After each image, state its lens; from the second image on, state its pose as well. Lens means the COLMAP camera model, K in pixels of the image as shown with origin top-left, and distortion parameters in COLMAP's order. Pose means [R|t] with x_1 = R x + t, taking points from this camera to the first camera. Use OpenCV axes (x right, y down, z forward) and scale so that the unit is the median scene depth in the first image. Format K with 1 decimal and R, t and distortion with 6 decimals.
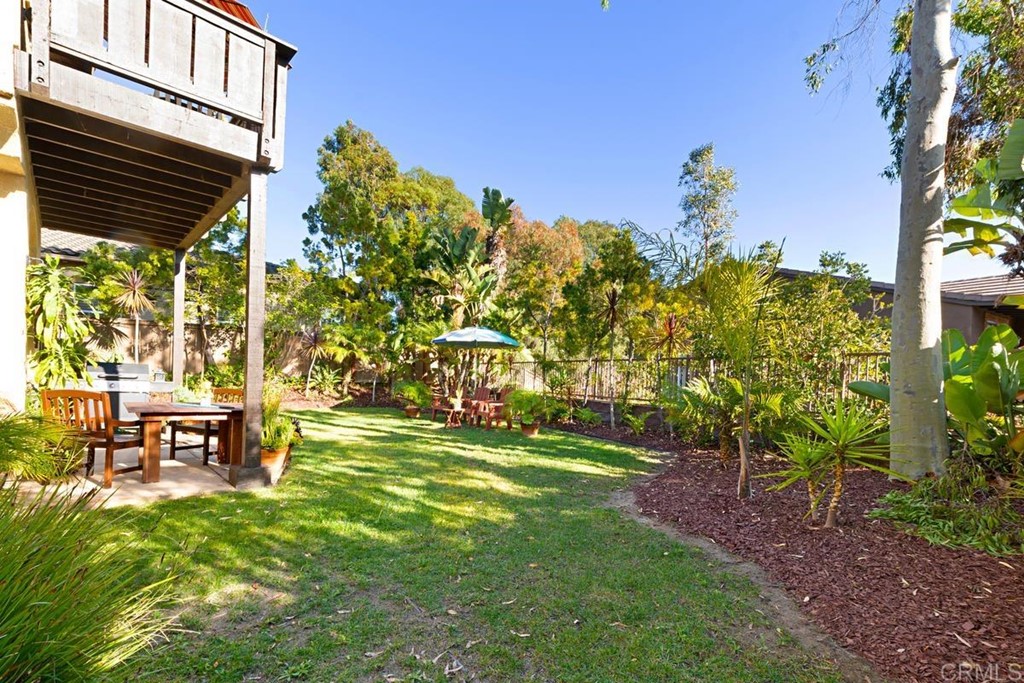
lens RADIAL K [[475.4, 0, 513.3], [0, 475.4, 371.3], [0, 0, 1]] dist [0.000819, 0.000188]
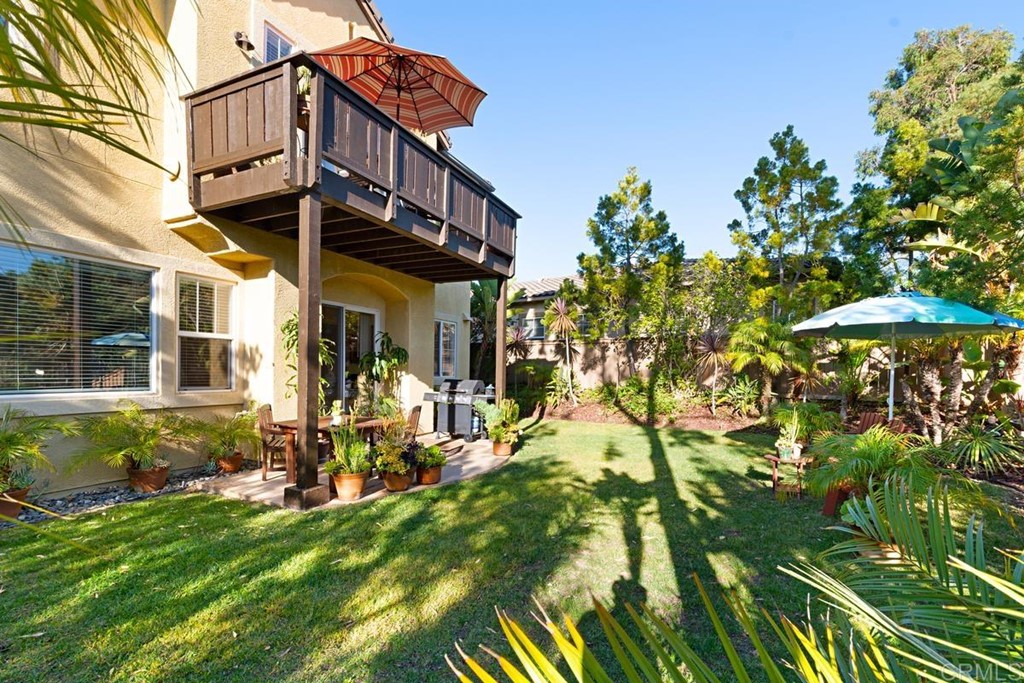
lens RADIAL K [[475.4, 0, 513.3], [0, 475.4, 371.3], [0, 0, 1]] dist [0.000819, 0.000188]
pose [[0.368296, -0.022640, -0.929433, 0.483296], [0.006623, 0.999742, -0.021728, -0.013381], [0.929685, 0.001847, 0.368351, 0.929362]]
